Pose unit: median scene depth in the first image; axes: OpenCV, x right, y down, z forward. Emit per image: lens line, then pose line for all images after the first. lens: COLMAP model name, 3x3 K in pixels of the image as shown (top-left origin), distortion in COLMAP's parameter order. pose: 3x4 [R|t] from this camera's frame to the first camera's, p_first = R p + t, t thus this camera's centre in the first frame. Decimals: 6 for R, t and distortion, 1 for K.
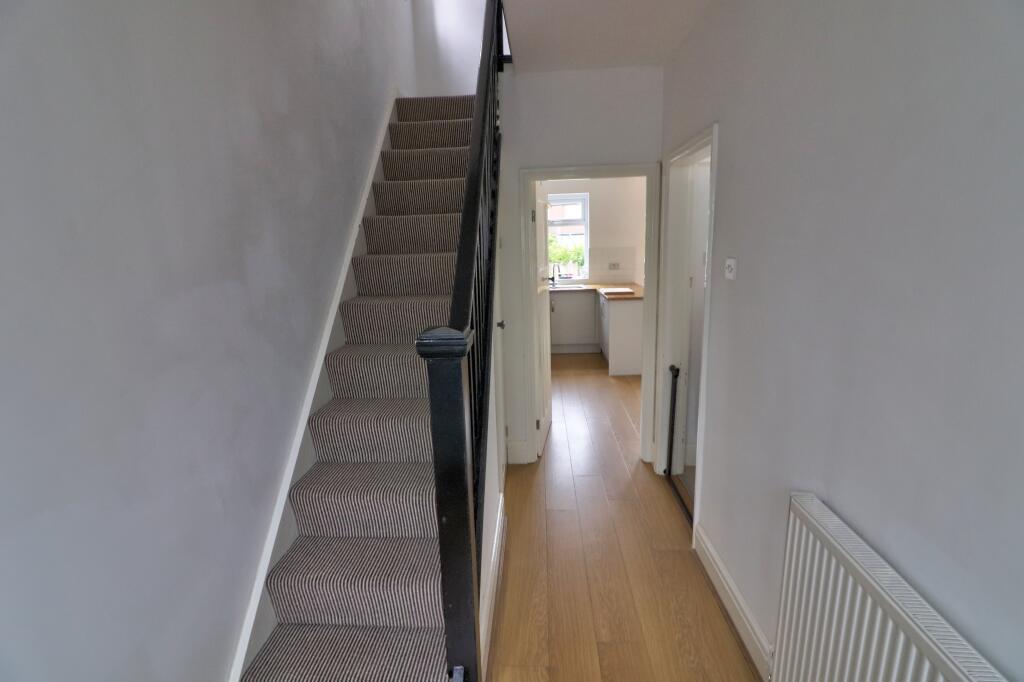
lens RADIAL K [[477.1, 0, 518.0], [0, 477.1, 339.2], [0, 0, 1]] dist [-0.013452, -0.007745]
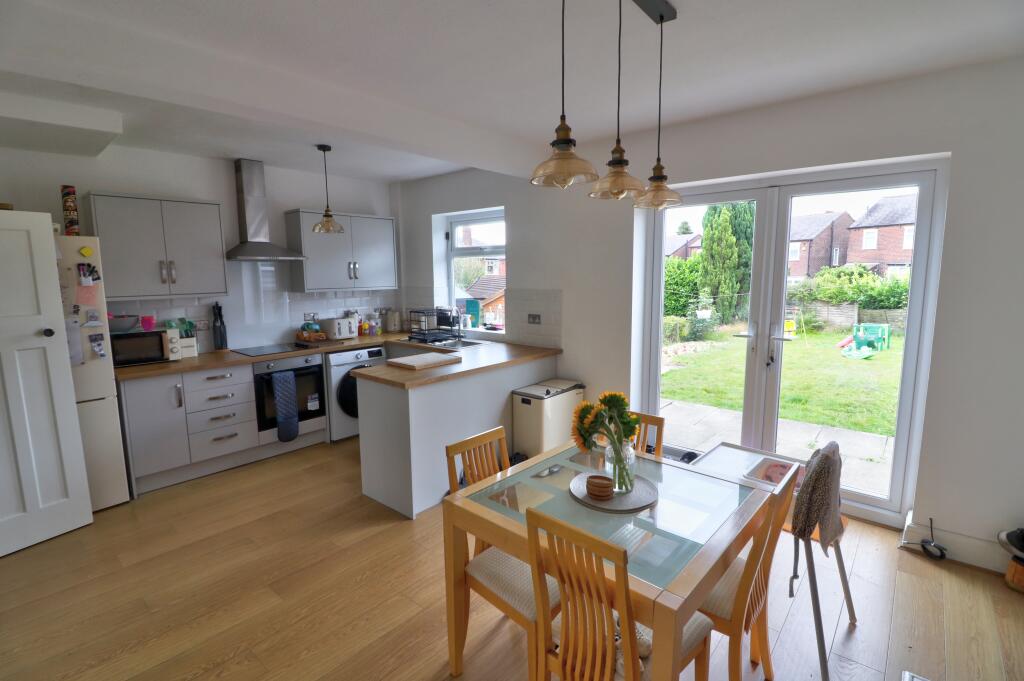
lens RADIAL K [[477.1, 0, 515.5], [0, 477.1, 335.6], [0, 0, 1]] dist [-0.013452, -0.007745]
pose [[0.782954, 0.112259, -0.611866, 0.574125], [-0.146276, 0.989228, -0.005683, -0.124635], [0.604637, 0.093951, 0.790941, 0.487872]]
